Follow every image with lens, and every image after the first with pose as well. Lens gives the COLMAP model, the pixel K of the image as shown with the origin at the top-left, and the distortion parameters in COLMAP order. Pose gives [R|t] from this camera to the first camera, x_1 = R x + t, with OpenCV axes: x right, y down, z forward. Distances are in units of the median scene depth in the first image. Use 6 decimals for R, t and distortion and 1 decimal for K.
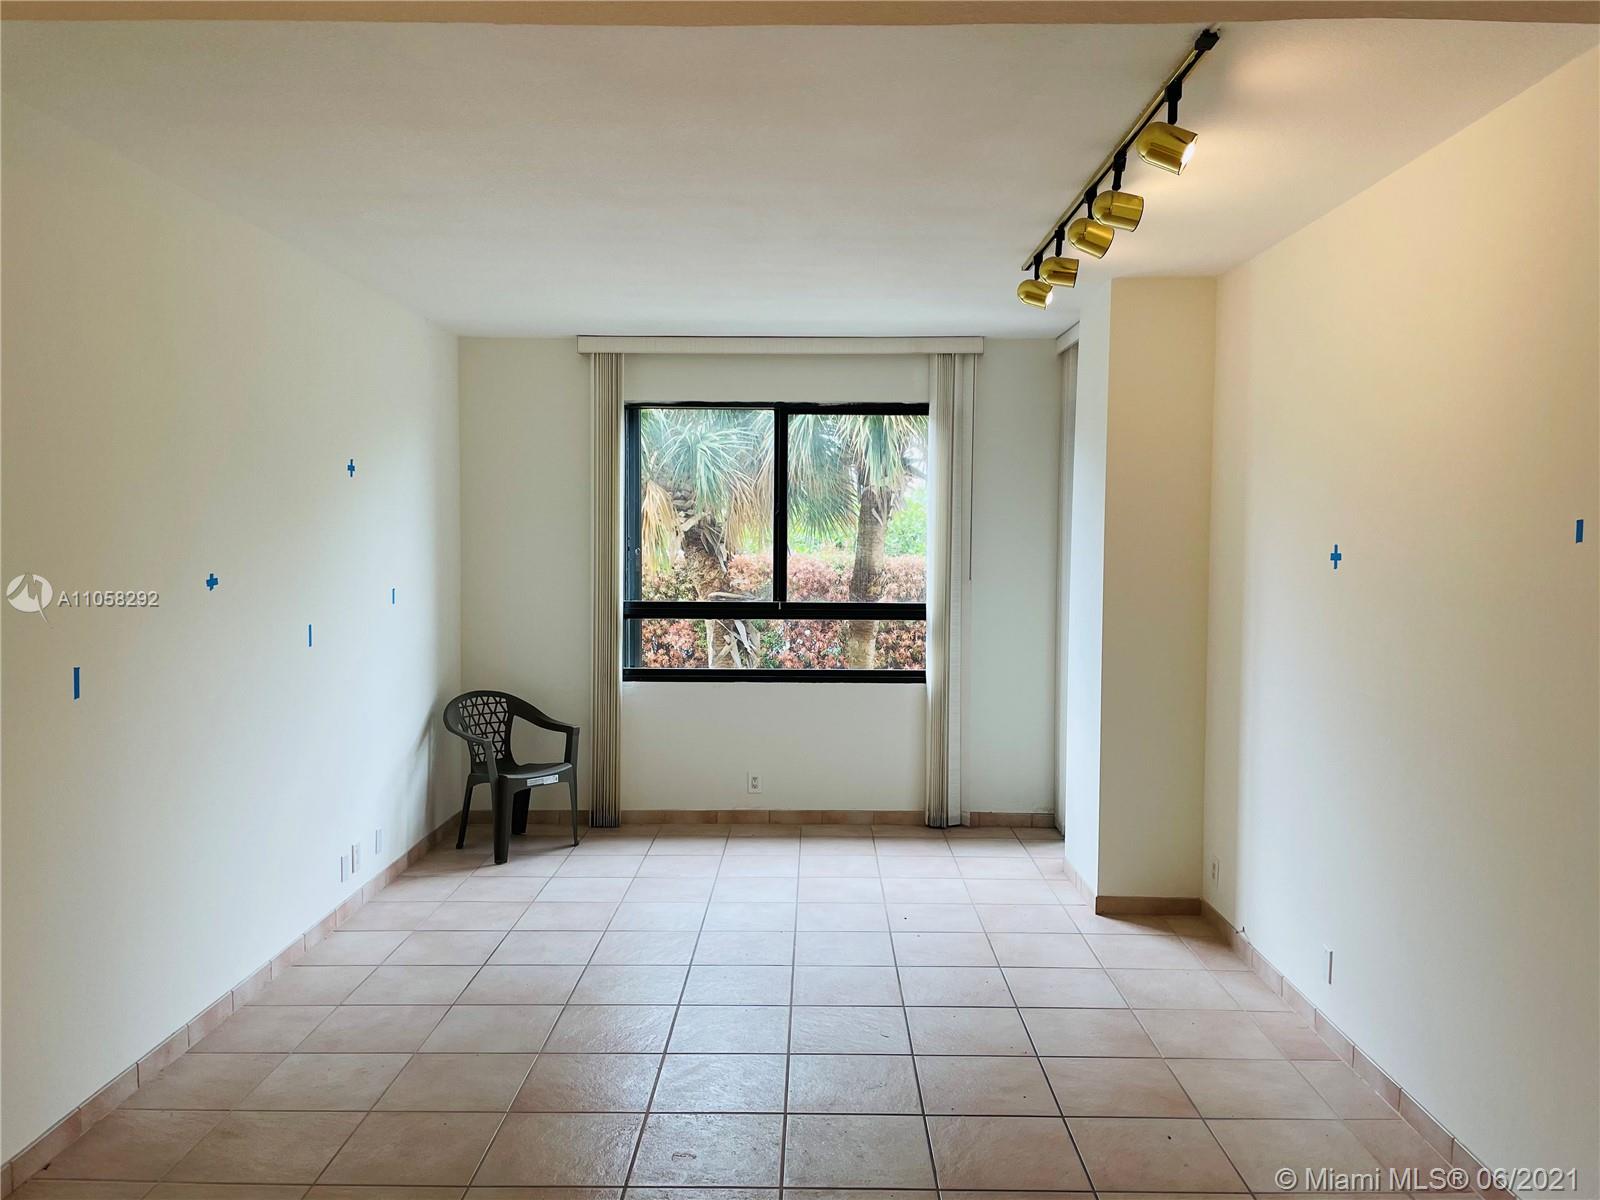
lens RADIAL K [[1233.6, 0, 823.5], [0, 1233.6, 572.5], [0, 0, 1]] dist [0.109982, -0.126916]
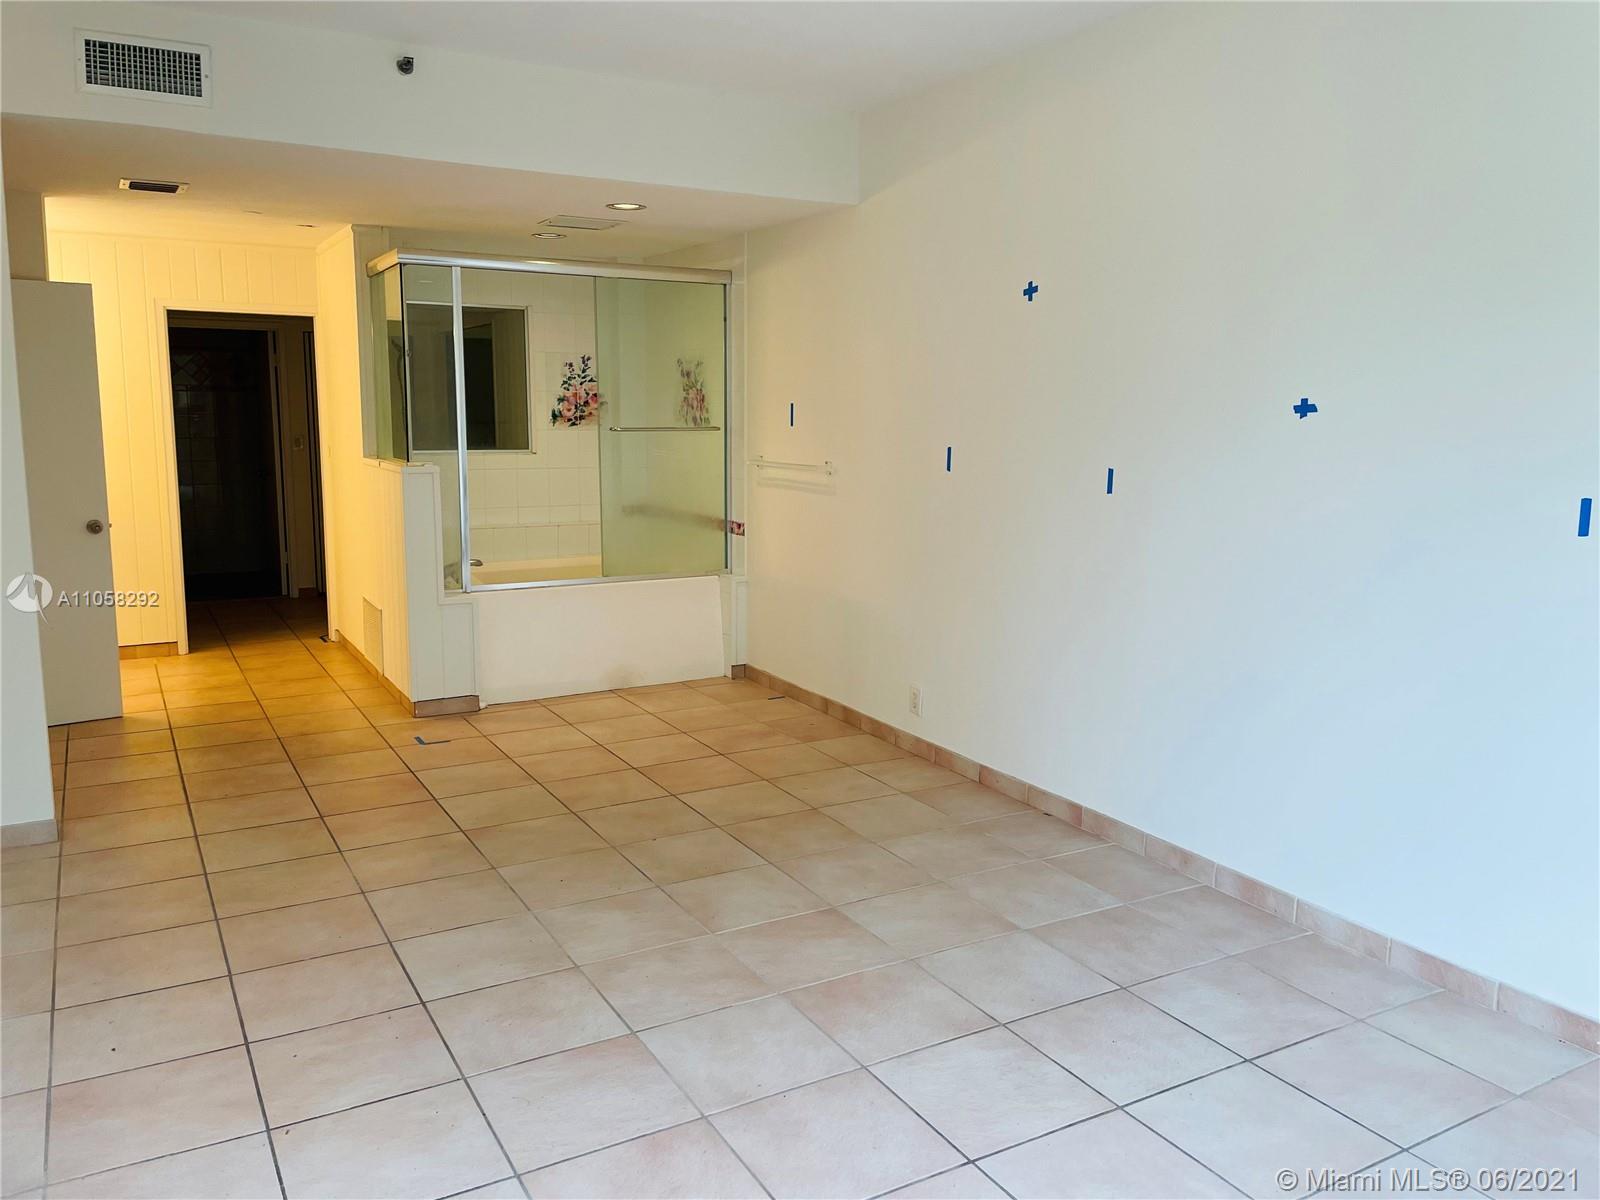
lens RADIAL K [[1233.6, 0, 823.5], [0, 1233.6, 572.5], [0, 0, 1]] dist [0.109982, -0.126916]
pose [[-0.859305, 0.062769, -0.507597, 0.249305], [-0.026184, 0.985741, 0.166222, -0.017478], [0.510793, 0.156127, -0.845408, 1.727546]]
